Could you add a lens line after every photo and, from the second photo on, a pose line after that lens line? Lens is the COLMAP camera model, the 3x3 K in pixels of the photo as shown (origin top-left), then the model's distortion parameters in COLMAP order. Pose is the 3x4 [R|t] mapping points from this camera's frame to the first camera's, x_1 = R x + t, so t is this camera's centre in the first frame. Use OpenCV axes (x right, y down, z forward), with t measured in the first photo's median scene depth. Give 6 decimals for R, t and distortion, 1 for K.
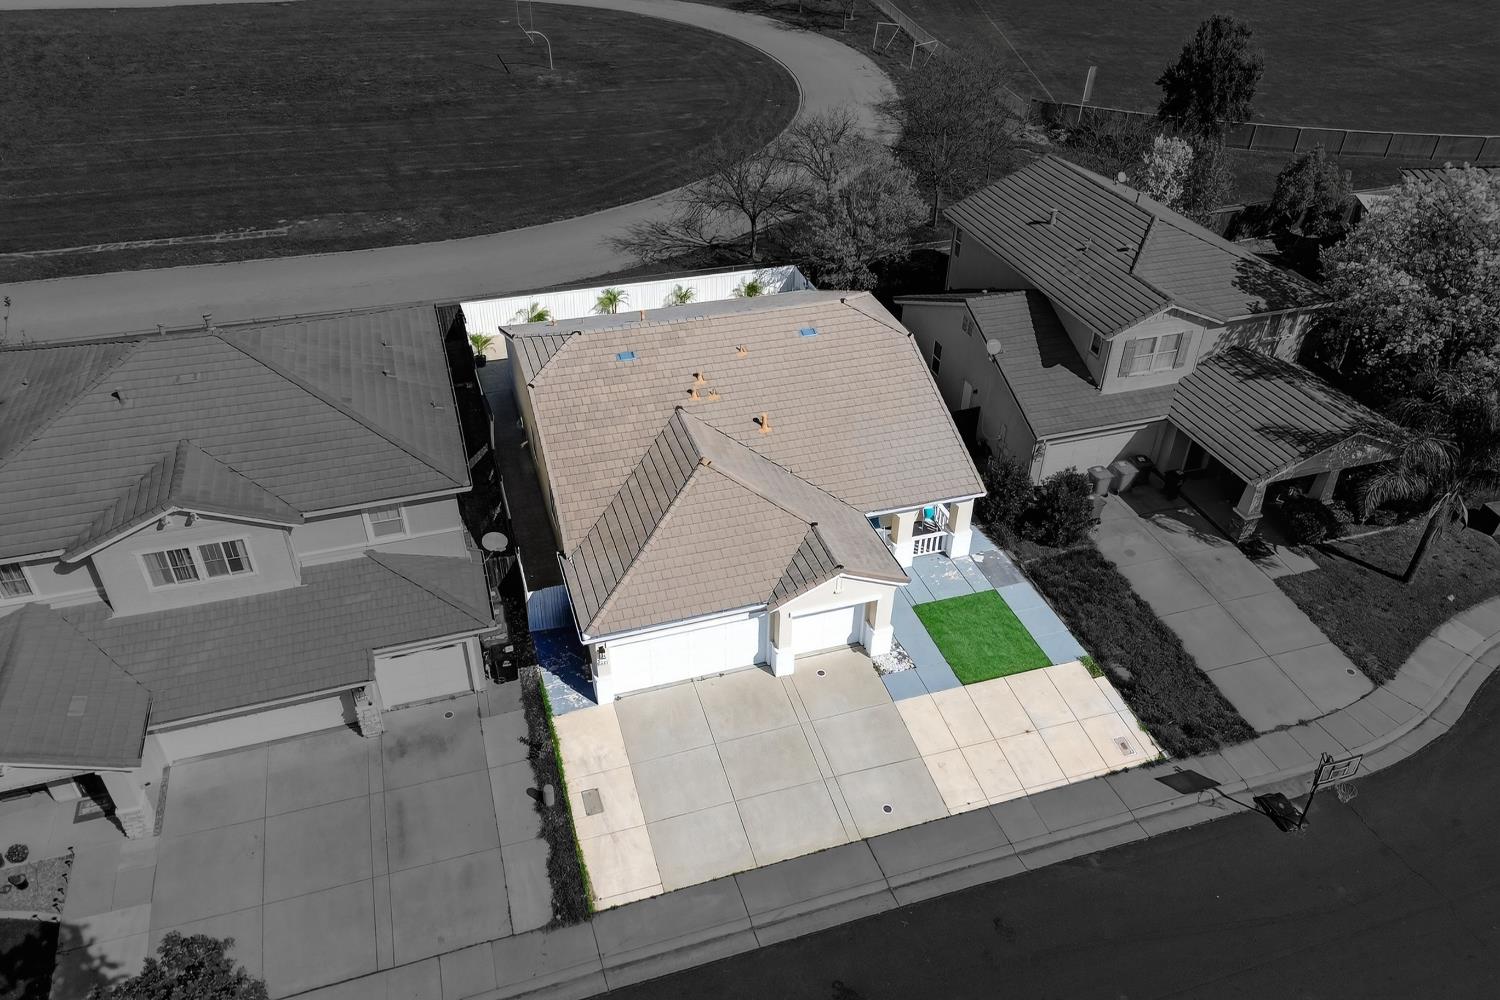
lens RADIAL K [[1039.7, 0, 744.0], [0, 1039.7, 504.0], [0, 0, 1]] dist [0.078161, -0.083081]
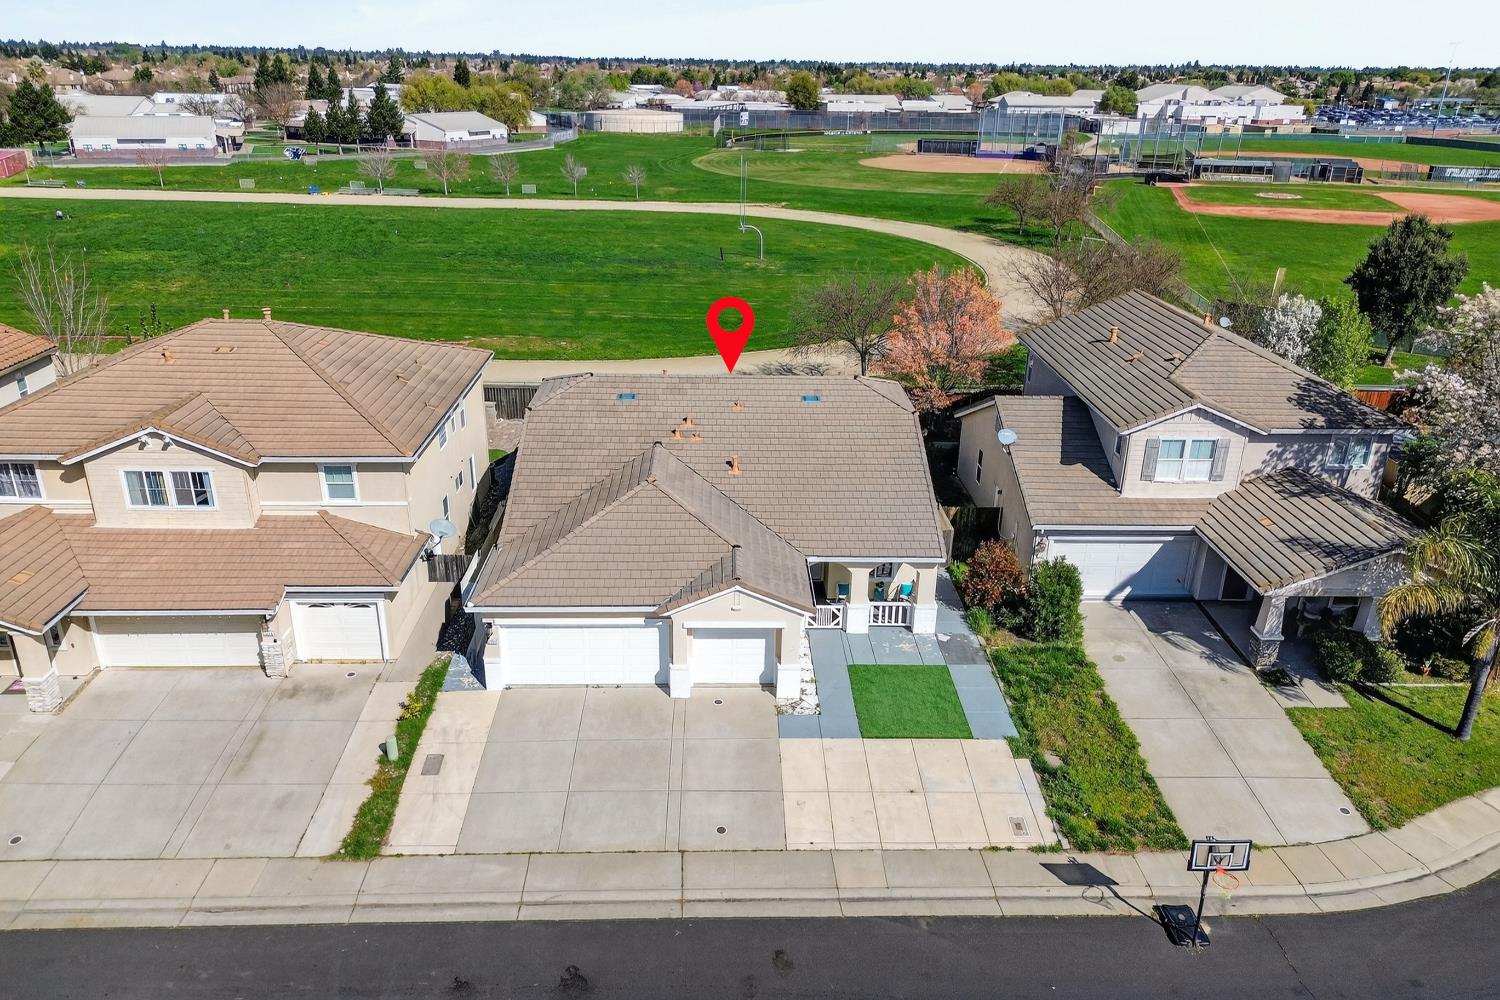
lens RADIAL K [[1039.7, 0, 744.0], [0, 1039.7, 504.0], [0, 0, 1]] dist [0.078161, -0.083081]
pose [[0.961488, 0.110948, -0.251458, 0.276543], [-0.164075, 0.965694, -0.201284, 0.154186], [0.220499, 0.234790, 0.946707, 0.058700]]
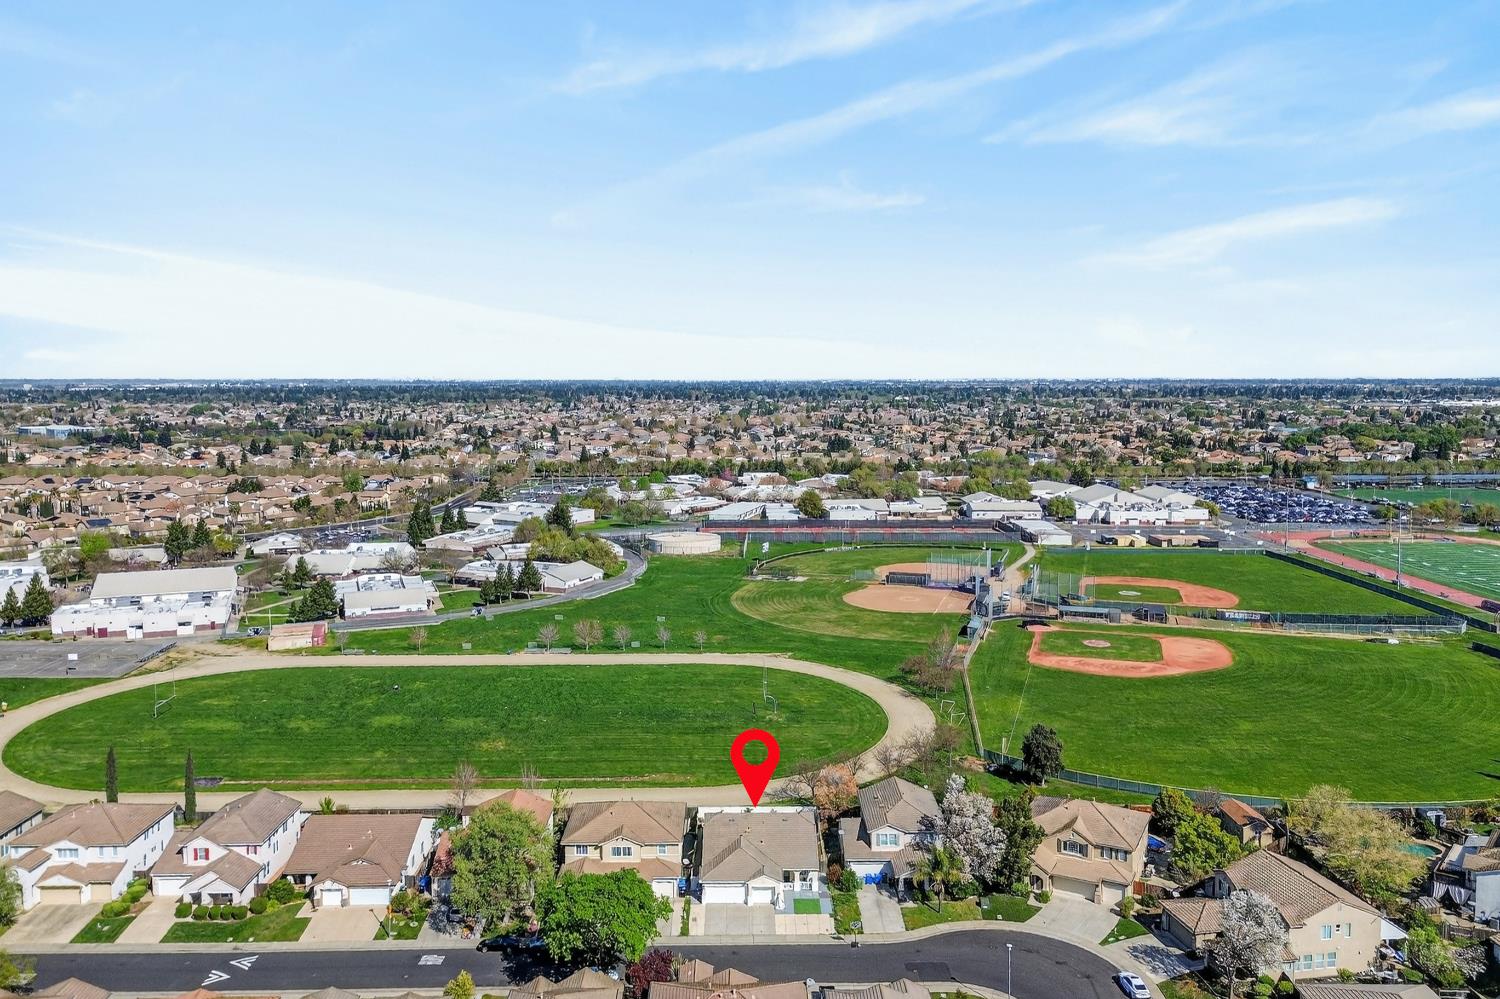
lens RADIAL K [[1039.7, 0, 744.0], [0, 1039.7, 503.5], [0, 0, 1]] dist [0.078161, -0.083081]
pose [[0.955541, 0.012915, -0.294574, 0.990981], [-0.160509, 0.860828, -0.482921, 0.663265], [0.247341, 0.508733, 0.824629, -2.568830]]
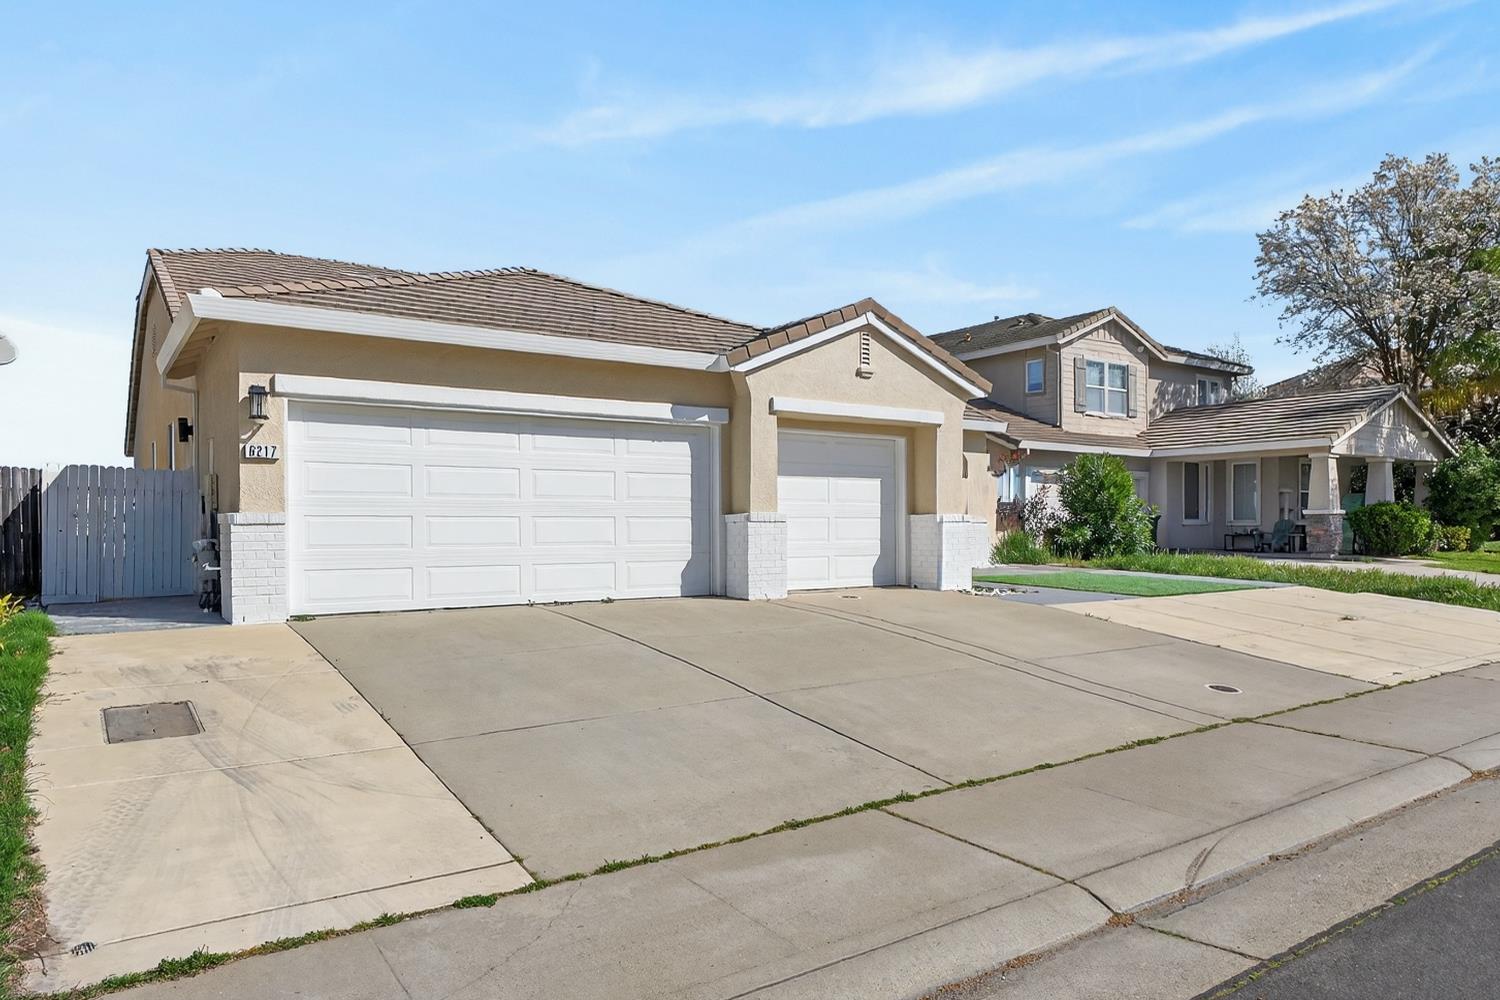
lens RADIAL K [[982.5, 0, 775.5], [0, 982.5, 503.8], [0, 0, 1]] dist [0.001517, 0.000805]
pose [[0.950111, -0.004906, 0.311874, -0.064595], [0.187666, 0.807642, -0.559013, 0.301550], [-0.249141, 0.589652, 0.768270, 0.605031]]
